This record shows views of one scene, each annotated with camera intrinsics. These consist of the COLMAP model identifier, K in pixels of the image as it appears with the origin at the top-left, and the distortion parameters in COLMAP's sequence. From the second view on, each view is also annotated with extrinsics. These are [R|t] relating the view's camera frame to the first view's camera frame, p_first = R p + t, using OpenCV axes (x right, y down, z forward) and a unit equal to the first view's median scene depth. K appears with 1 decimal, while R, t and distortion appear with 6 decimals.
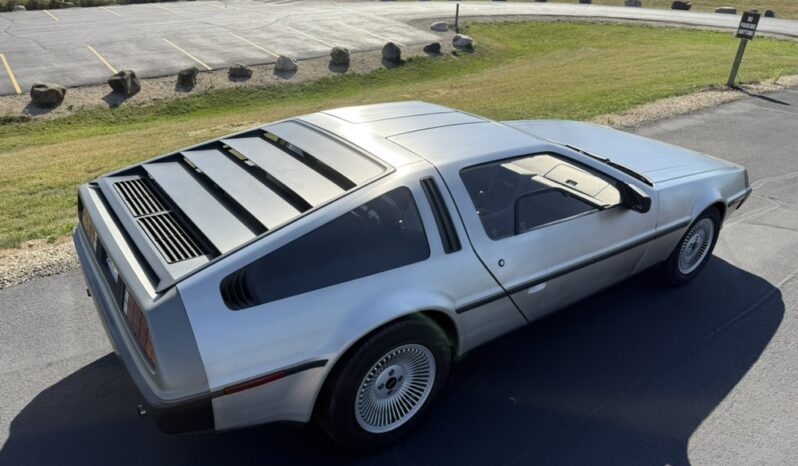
lens RADIAL K [[565.5, 0, 399.0], [0, 565.5, 233.0], [0, 0, 1]] dist [0.127320, -0.160223]
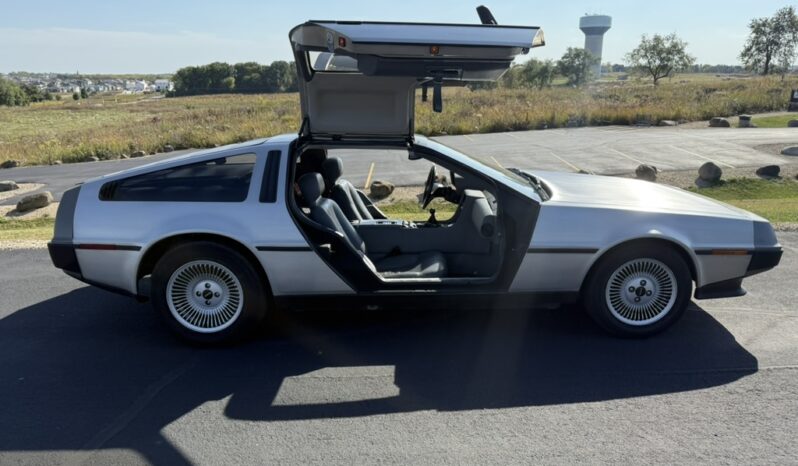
lens RADIAL K [[573.1, 0, 399.0], [0, 573.1, 233.0], [0, 0, 1]] dist [0.002690, 0.000215]
pose [[0.807639, 0.097595, -0.581545, 0.131369], [-0.224032, 0.963045, -0.149512, 0.027125], [0.545463, 0.251036, 0.799657, 0.018525]]
